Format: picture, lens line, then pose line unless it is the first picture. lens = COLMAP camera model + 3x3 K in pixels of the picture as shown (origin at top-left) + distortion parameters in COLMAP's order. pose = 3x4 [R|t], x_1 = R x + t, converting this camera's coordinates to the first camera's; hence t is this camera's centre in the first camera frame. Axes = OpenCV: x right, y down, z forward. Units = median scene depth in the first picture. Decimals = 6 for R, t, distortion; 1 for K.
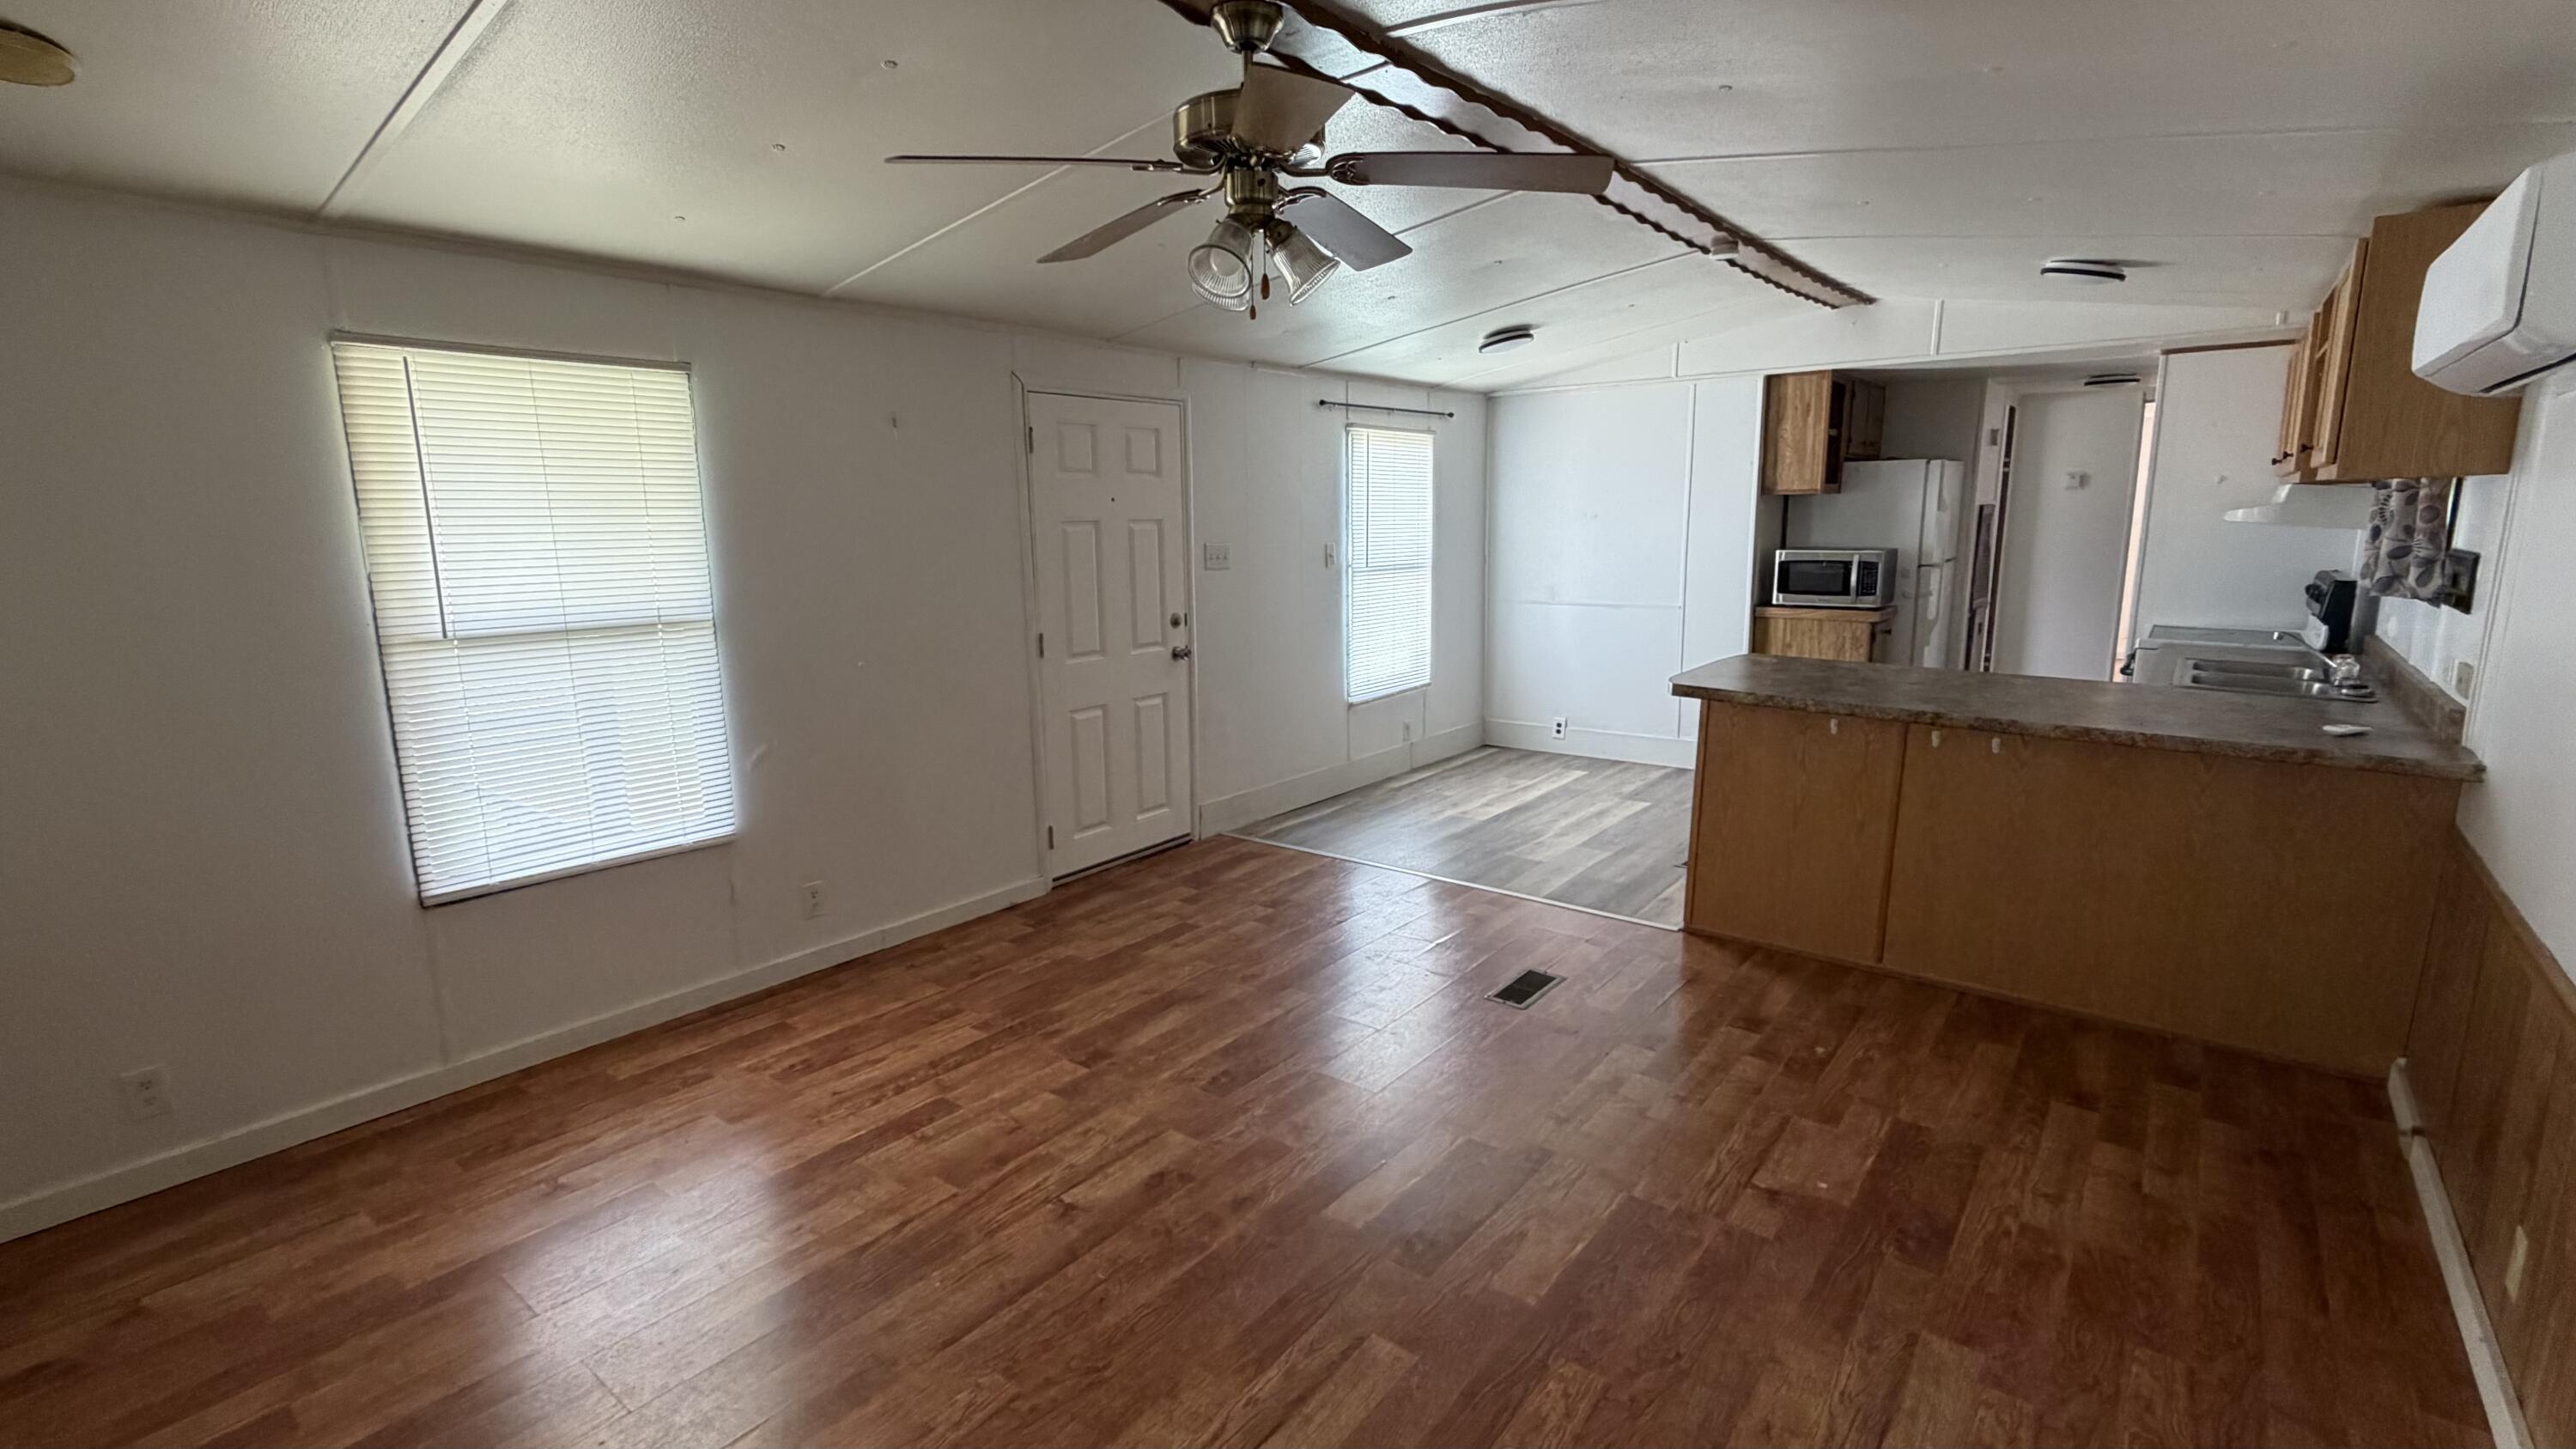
lens RADIAL K [[1144.5, 0, 1281.7], [0, 1144.5, 722.0], [0, 0, 1]] dist [0.000877, 0.000389]
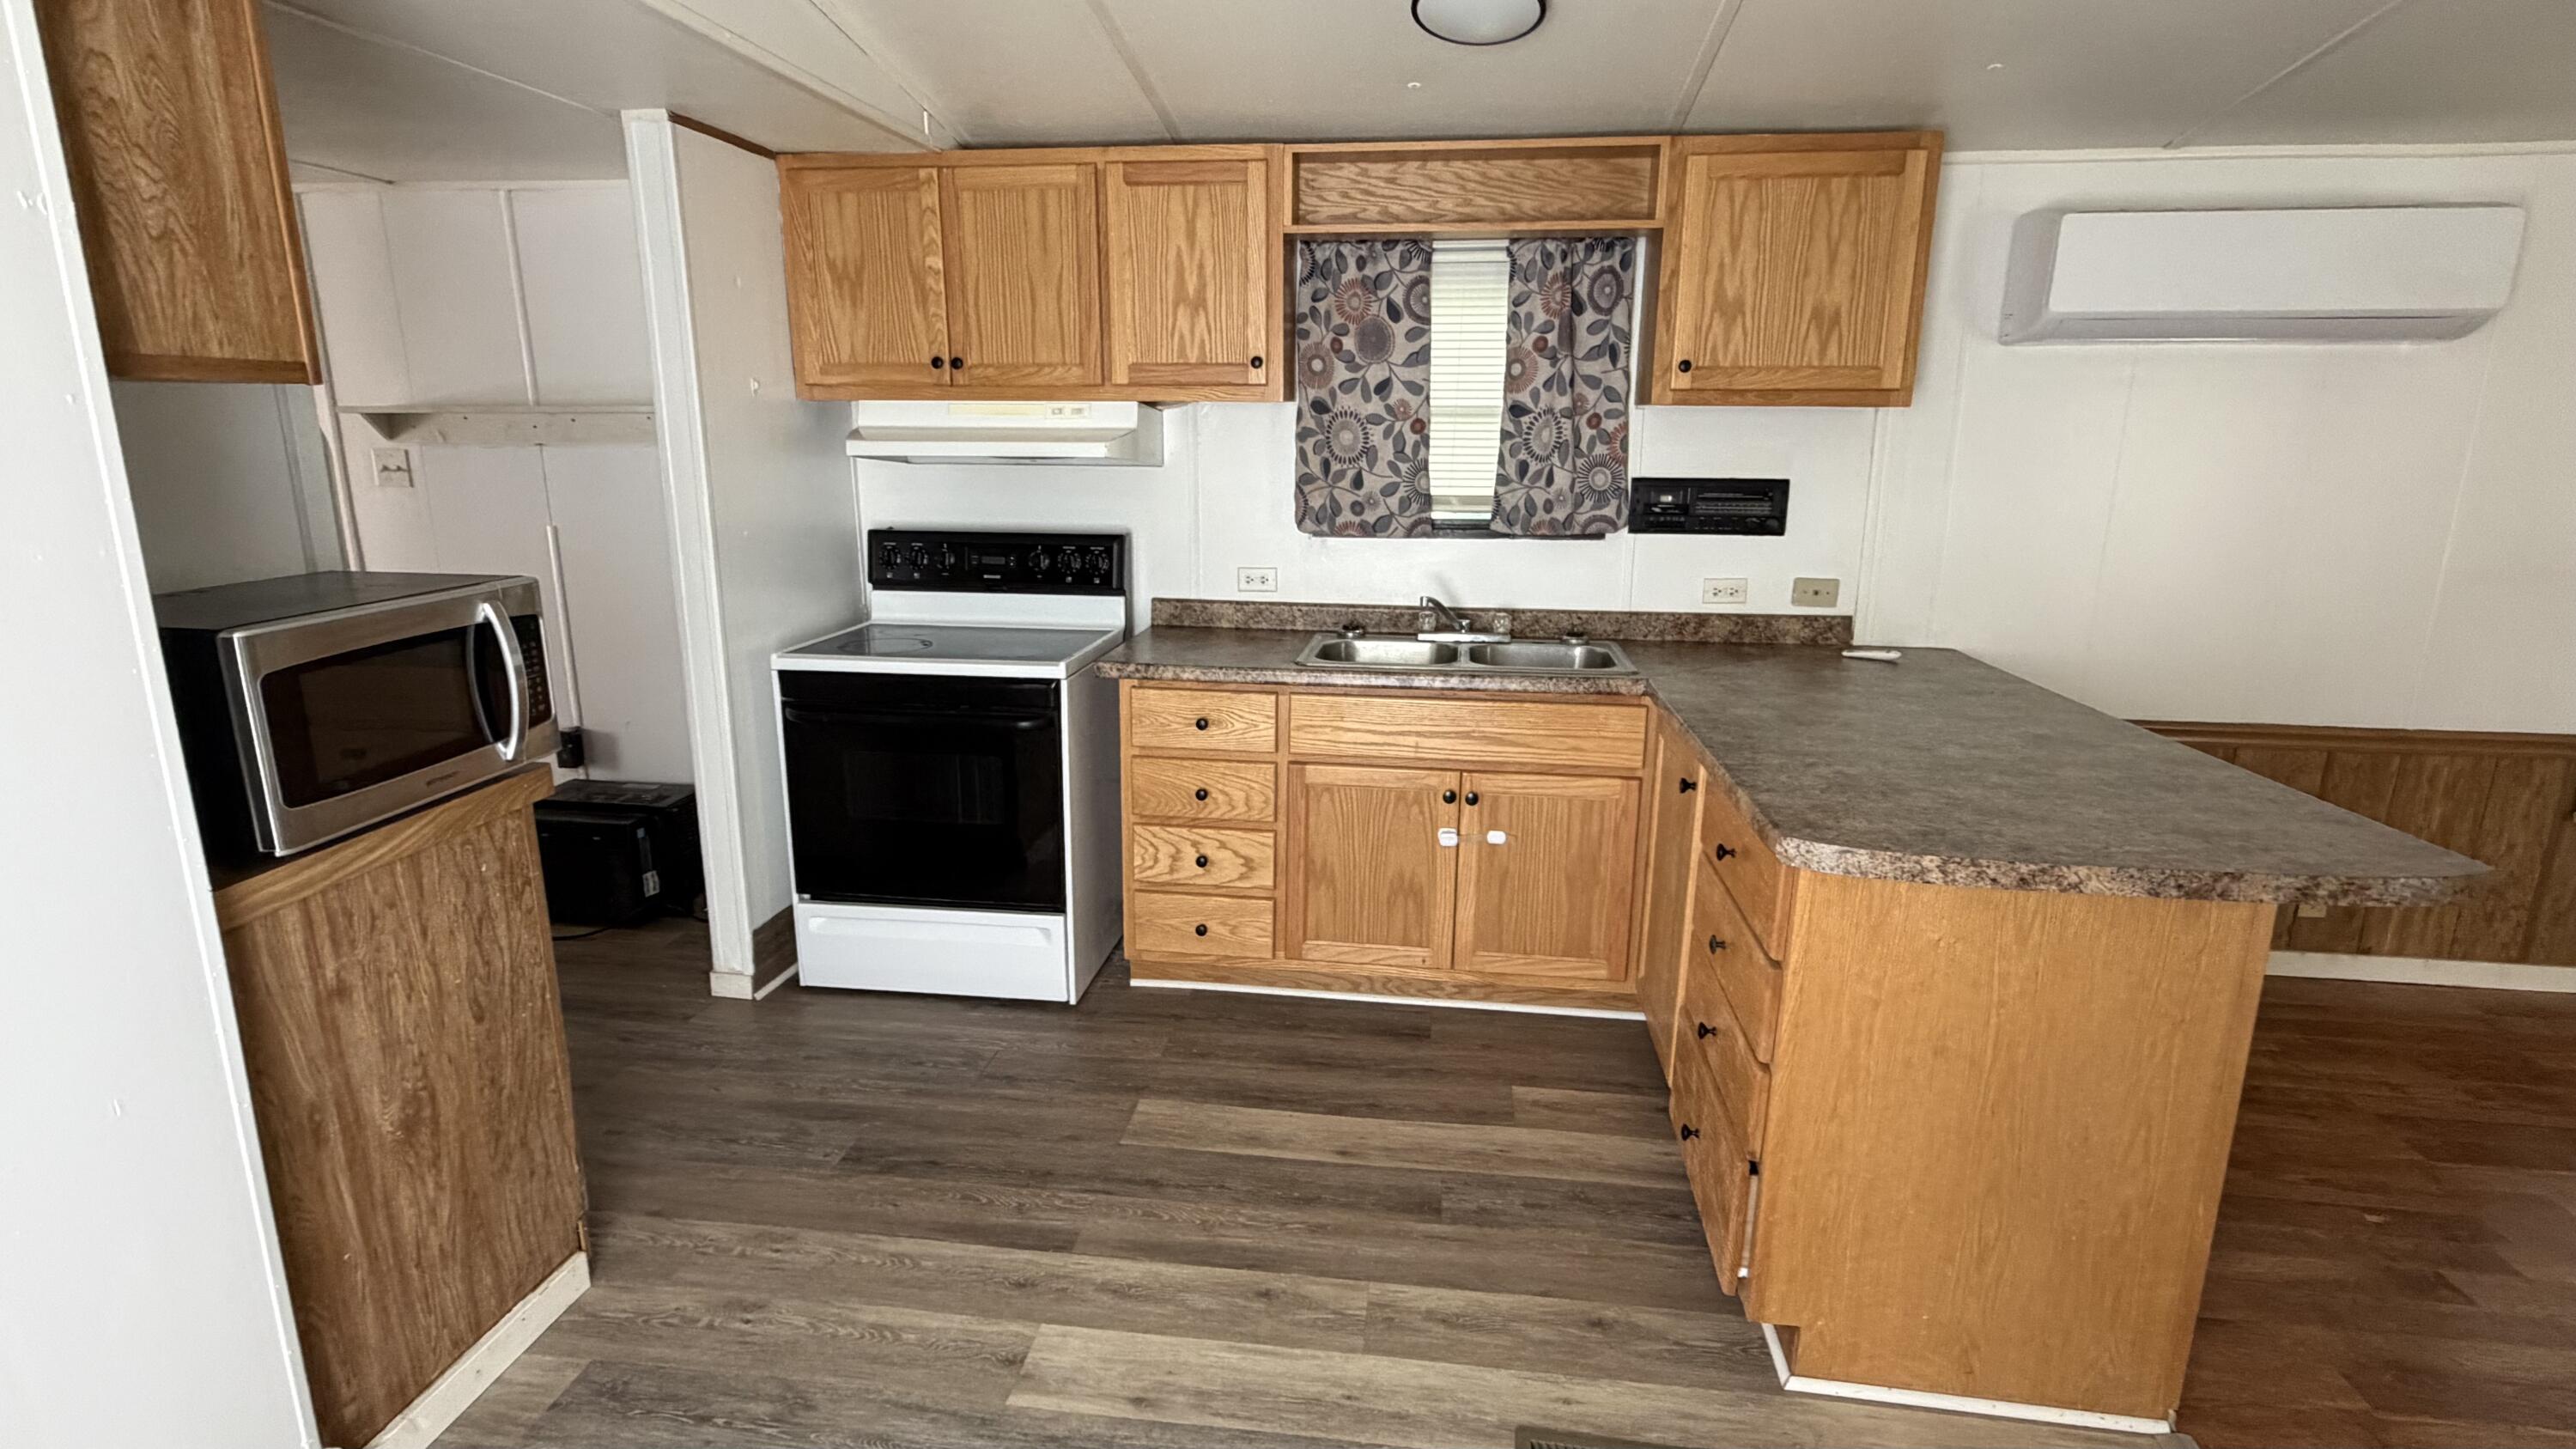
lens RADIAL K [[1252.3, 0, 1281.2], [0, 1252.3, 723.6], [0, 0, 1]] dist [0.001837, 0.001318]
pose [[-0.512578, -0.196263, 0.835909, 0.243920], [0.158631, 0.935123, 0.316829, -0.364884], [-0.843860, 0.295001, -0.448190, 1.923645]]
